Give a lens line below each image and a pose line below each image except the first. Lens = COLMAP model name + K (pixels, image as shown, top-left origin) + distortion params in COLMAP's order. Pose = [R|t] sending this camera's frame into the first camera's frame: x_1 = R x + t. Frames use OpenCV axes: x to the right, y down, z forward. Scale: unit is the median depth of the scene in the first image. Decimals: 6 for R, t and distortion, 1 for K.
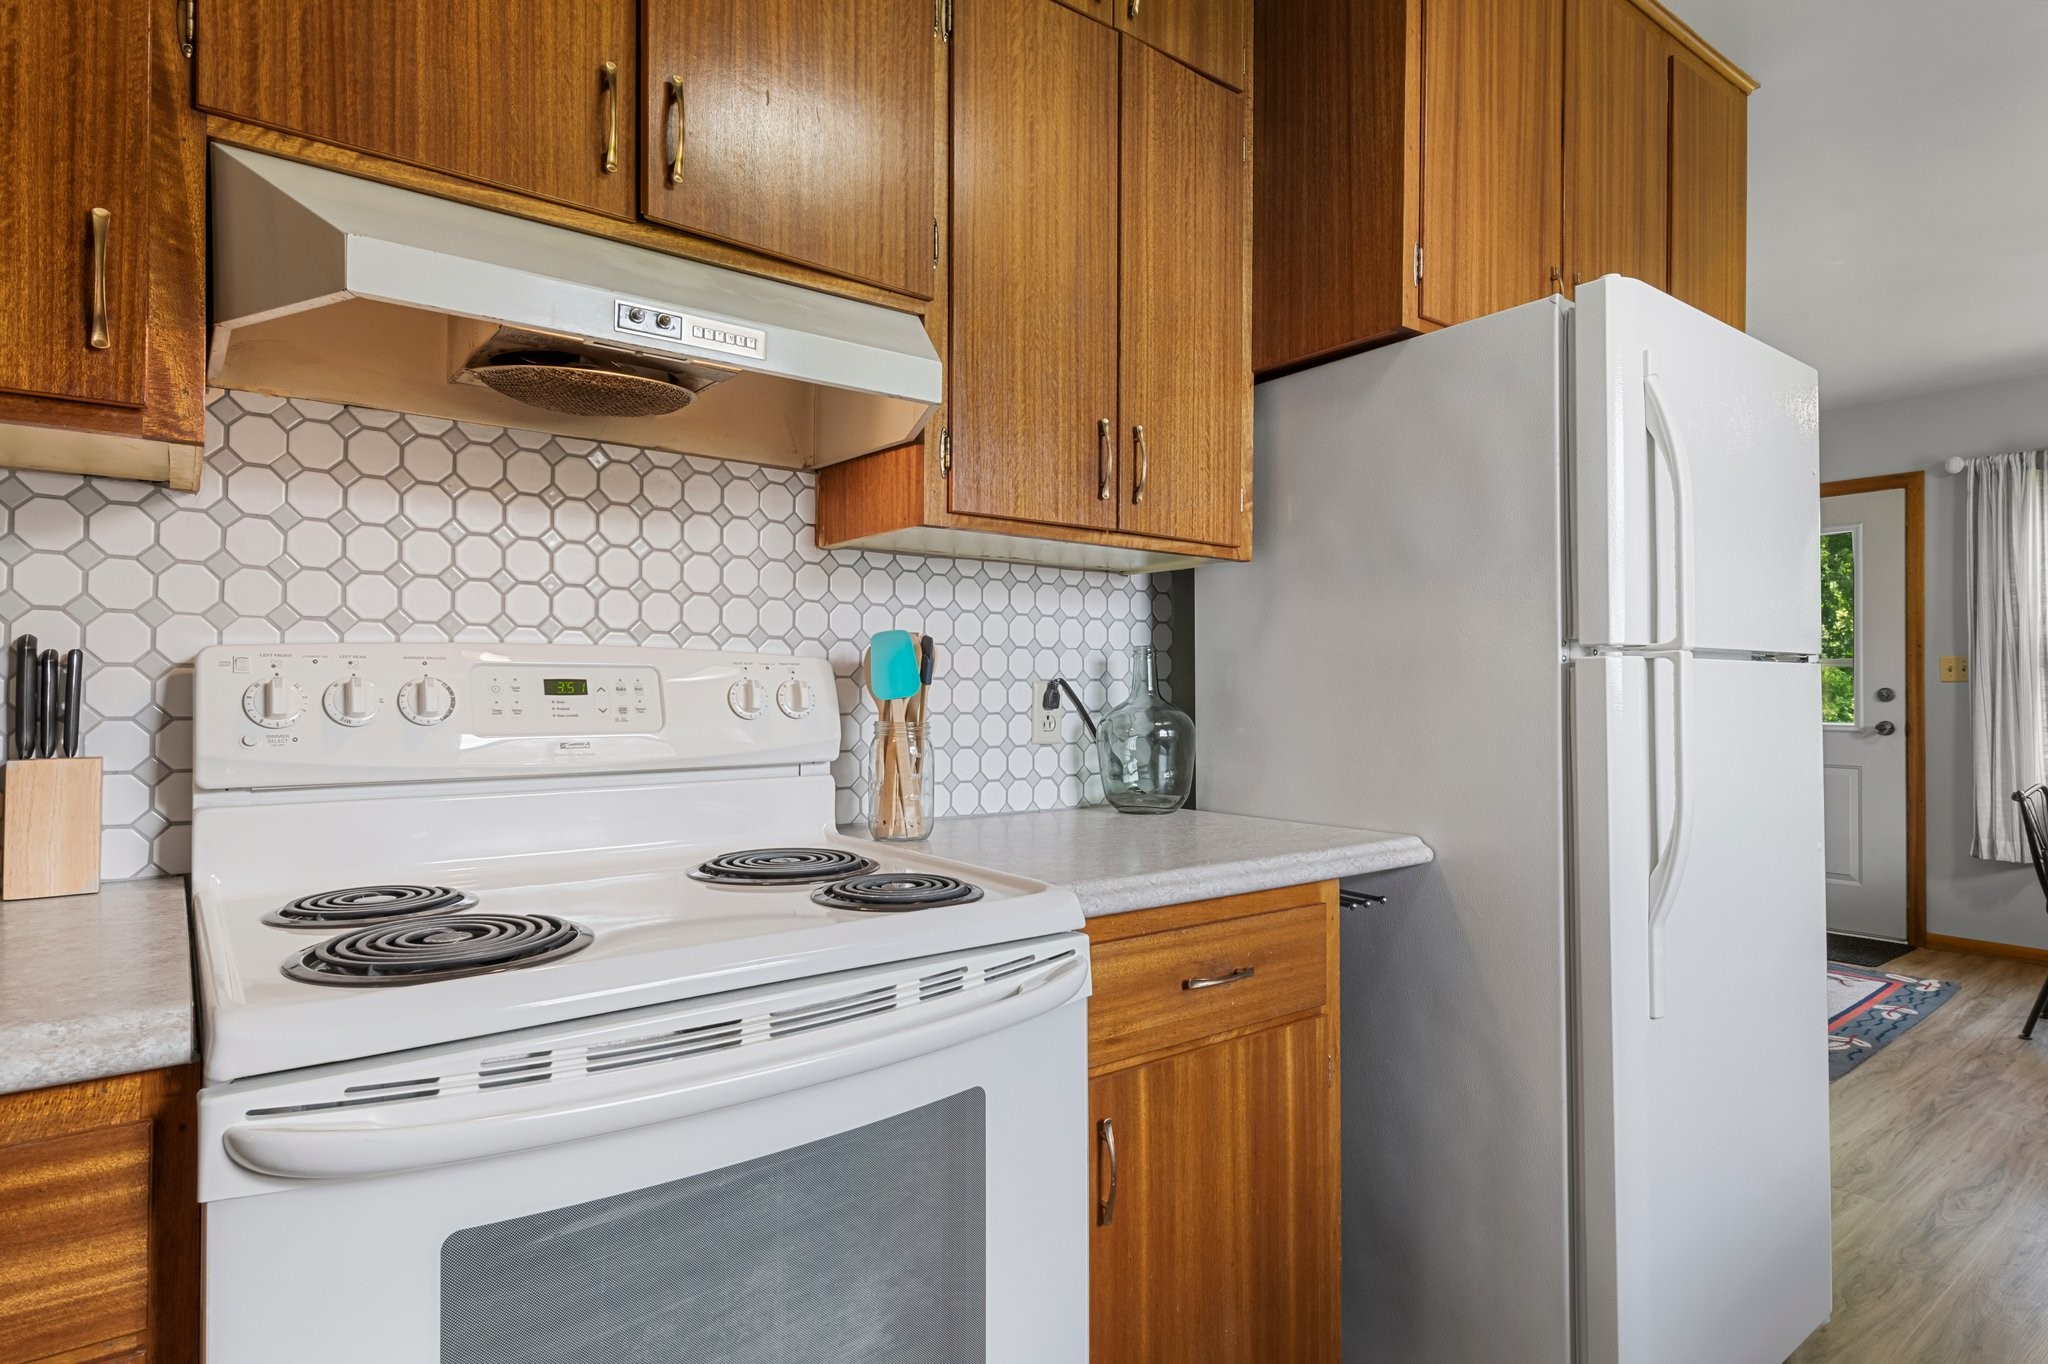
lens RADIAL K [[1099.1, 0, 1020.8], [0, 1099.1, 681.0], [0, 0, 1]] dist [0.006725, 0.001571]
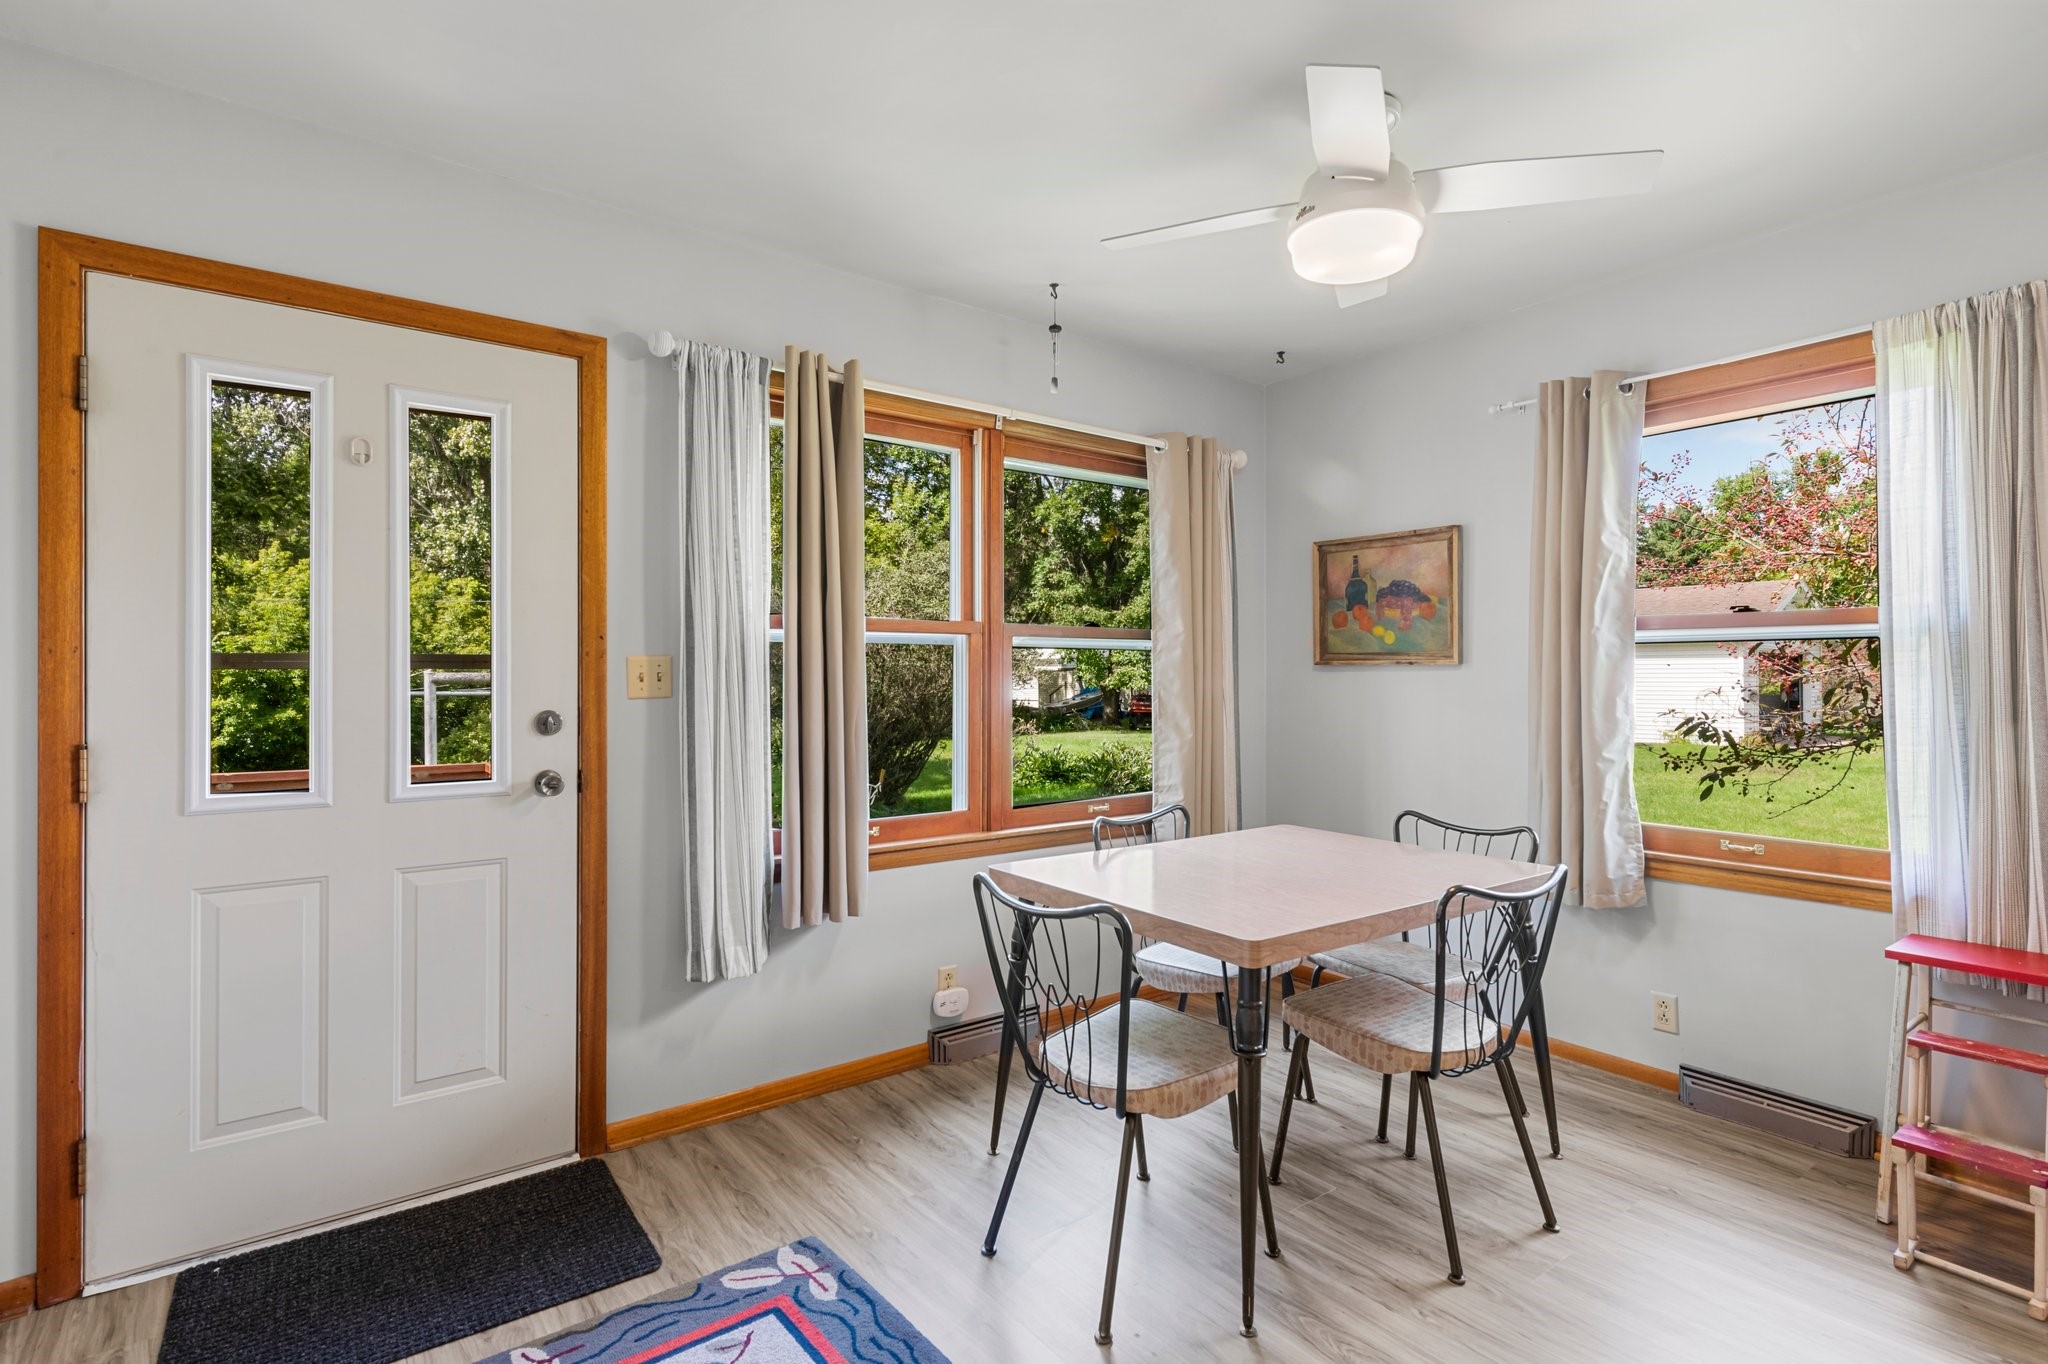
lens RADIAL K [[973.7, 0, 1022.2], [0, 973.7, 675.0], [0, 0, 1]] dist [0.007598, -0.002138]
pose [[0.016351, 0.000755, 0.999866, 0.302213], [-0.005854, 0.999983, -0.000659, -0.012753], [-0.999849, -0.005842, 0.016356, 0.768701]]
